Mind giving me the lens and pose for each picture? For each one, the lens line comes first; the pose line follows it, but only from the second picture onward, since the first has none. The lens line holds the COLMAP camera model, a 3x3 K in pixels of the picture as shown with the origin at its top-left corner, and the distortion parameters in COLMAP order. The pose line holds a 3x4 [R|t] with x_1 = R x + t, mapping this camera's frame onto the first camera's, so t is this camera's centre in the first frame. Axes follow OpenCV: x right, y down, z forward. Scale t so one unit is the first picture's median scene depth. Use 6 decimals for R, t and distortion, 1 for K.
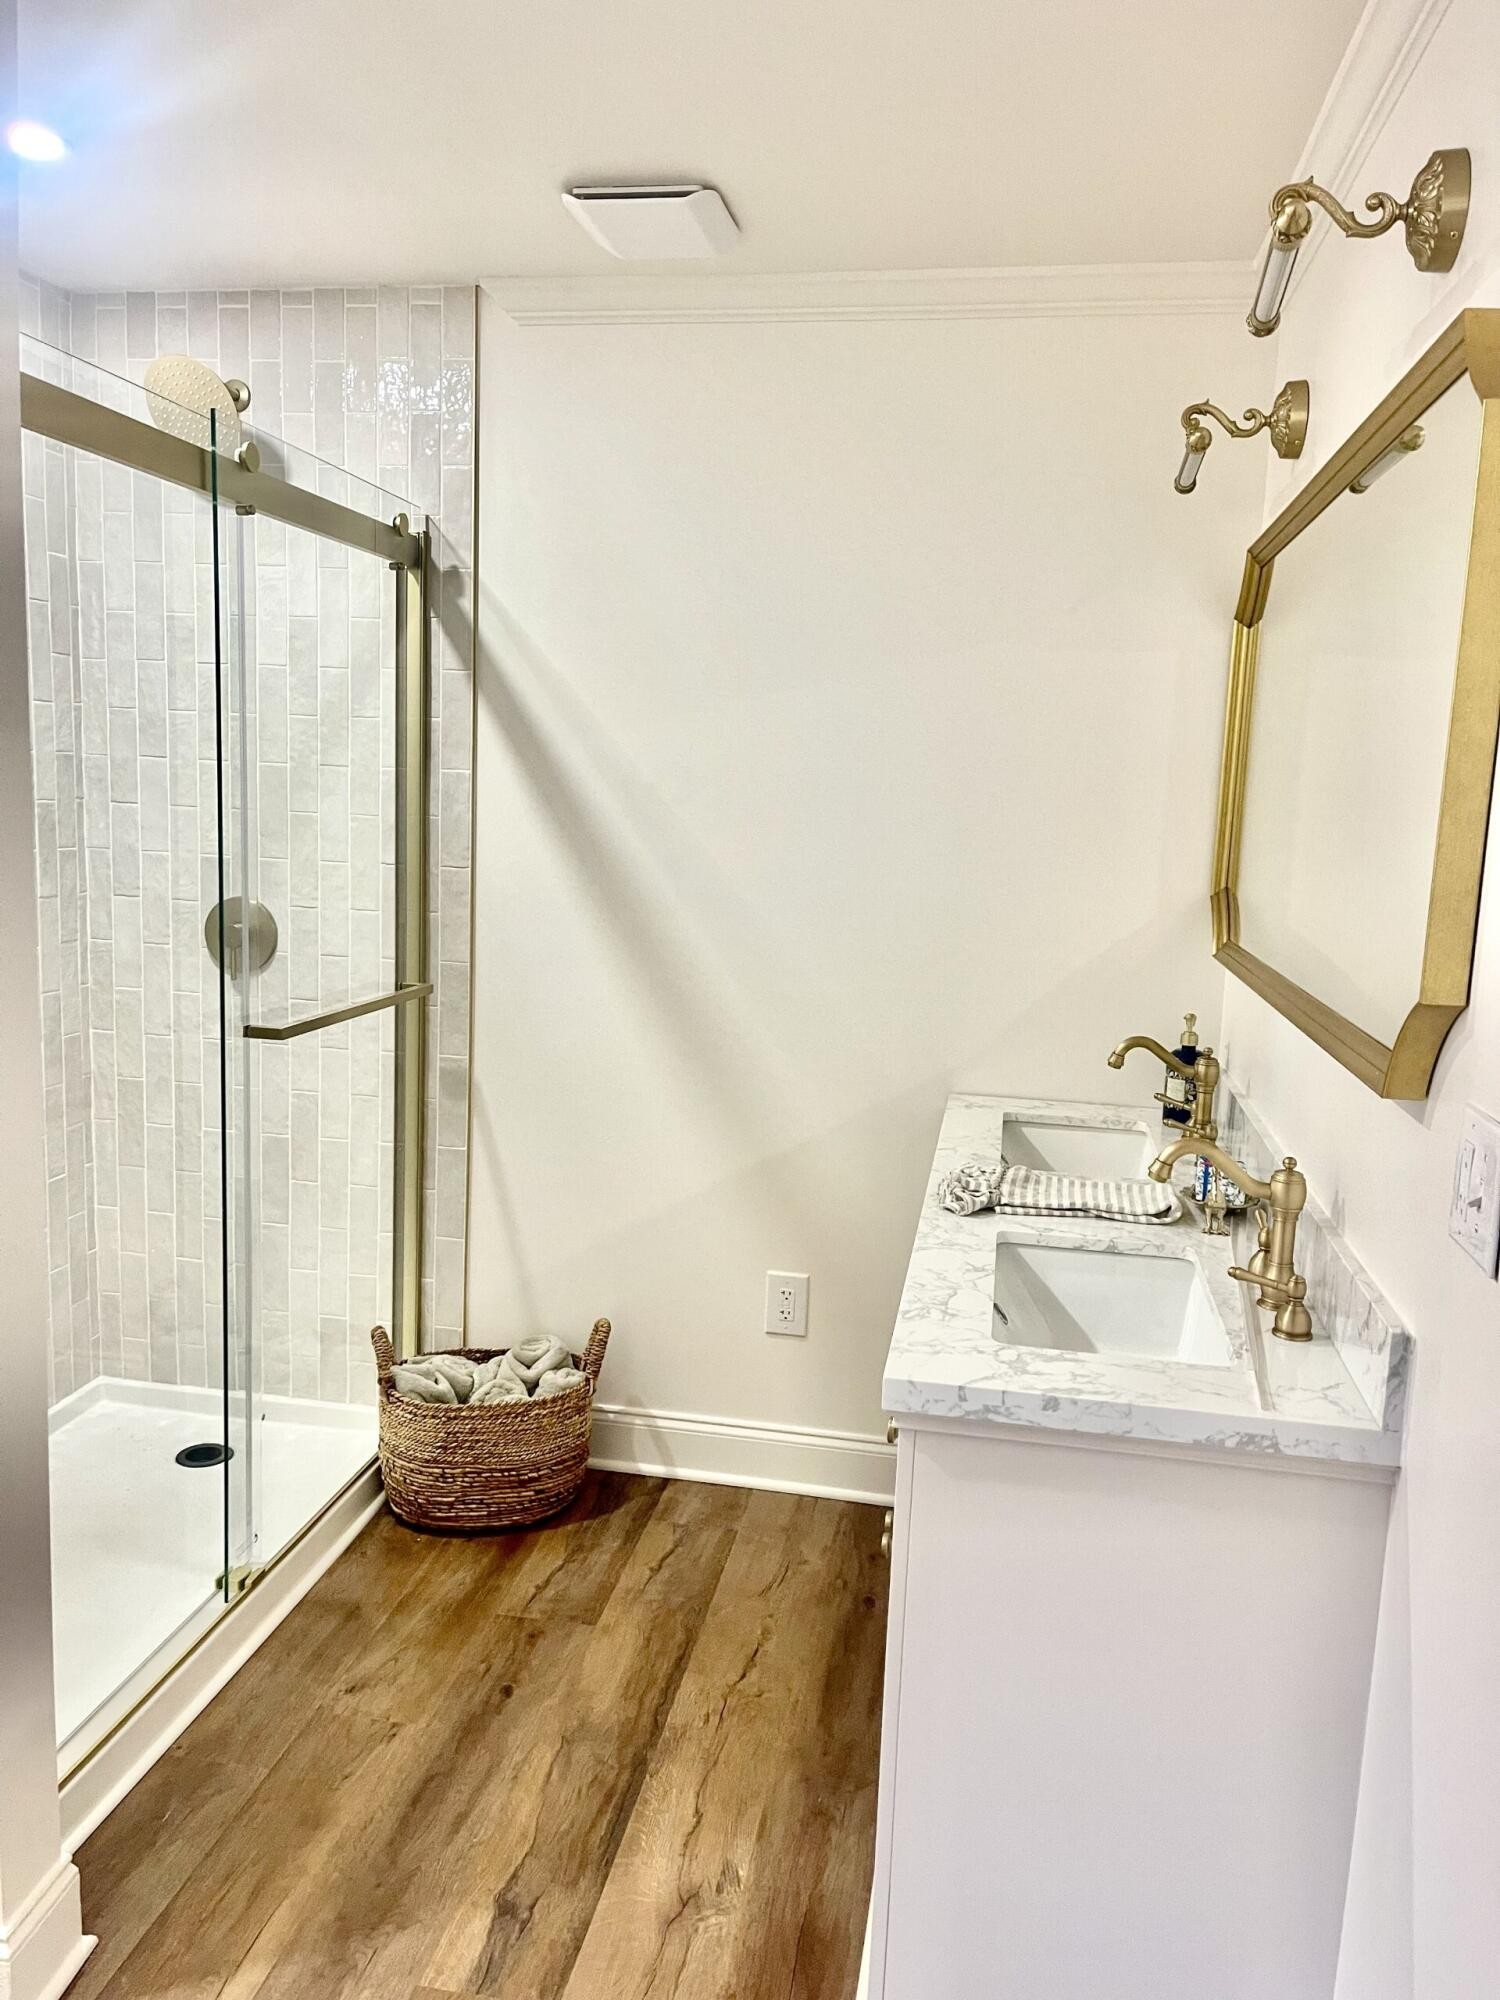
lens RADIAL K [[1506.8, 0, 750.0], [0, 1506.8, 1000.0], [0, 0, 1]] dist [0.040149, 0.002400]
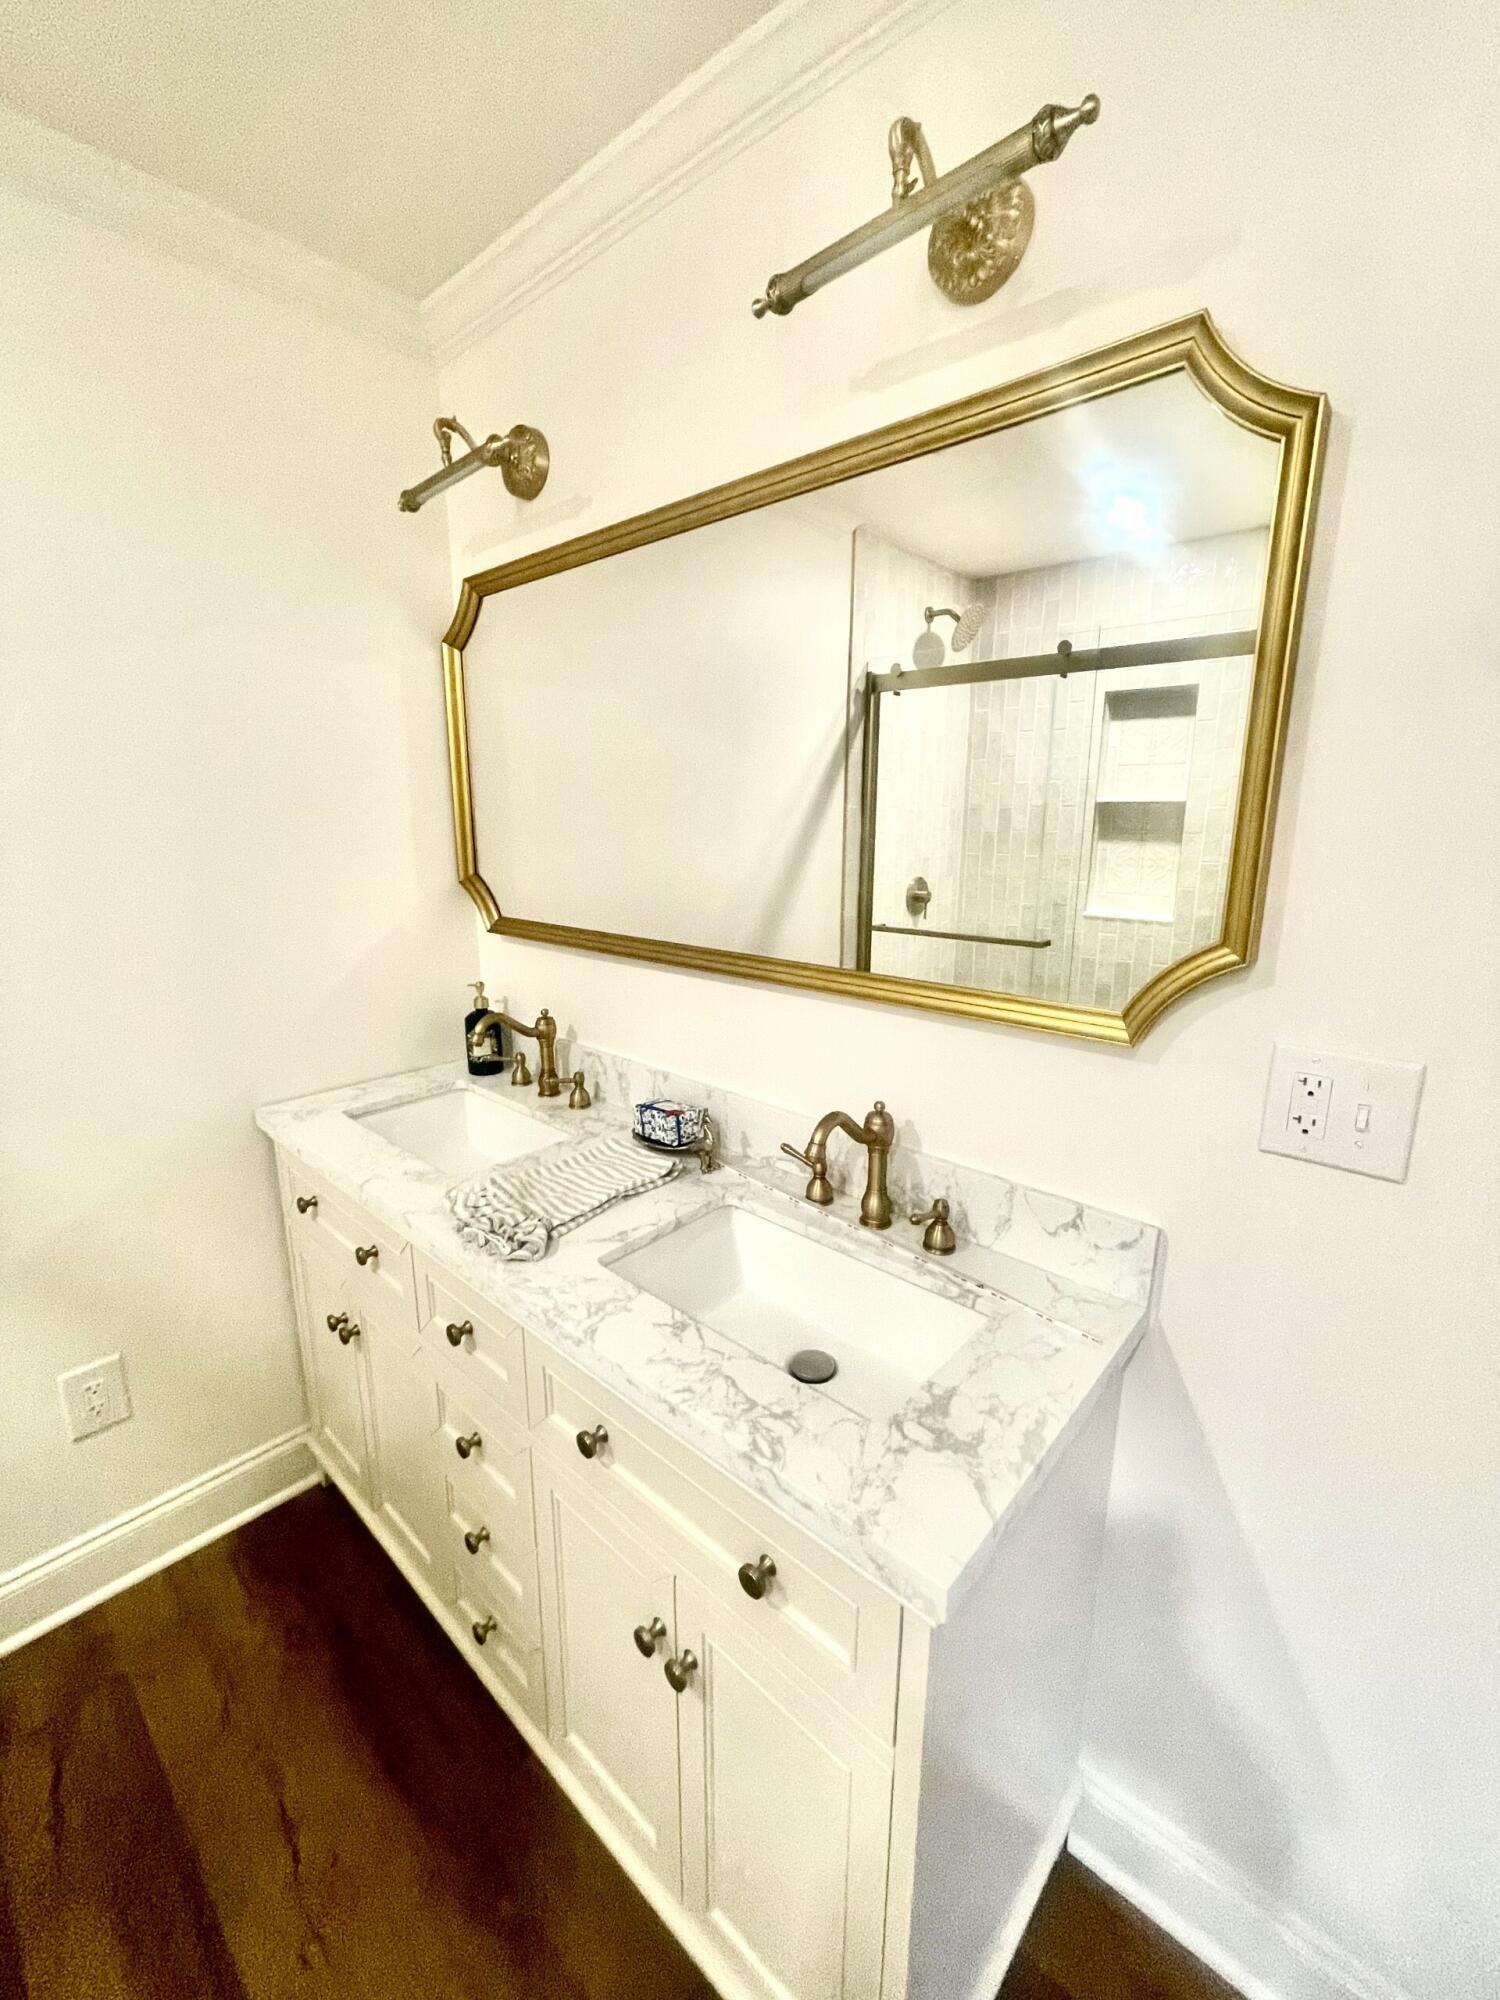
lens RADIAL K [[793.6, 0, 755.7], [0, 793.6, 991.2], [0, 0, 1]] dist [-0.022238, 0.000218]
pose [[0.511592, -0.203256, 0.834842, -0.122540], [0.126531, 0.978847, 0.160777, -0.058500], [-0.849861, 0.023381, 0.526488, 0.509884]]
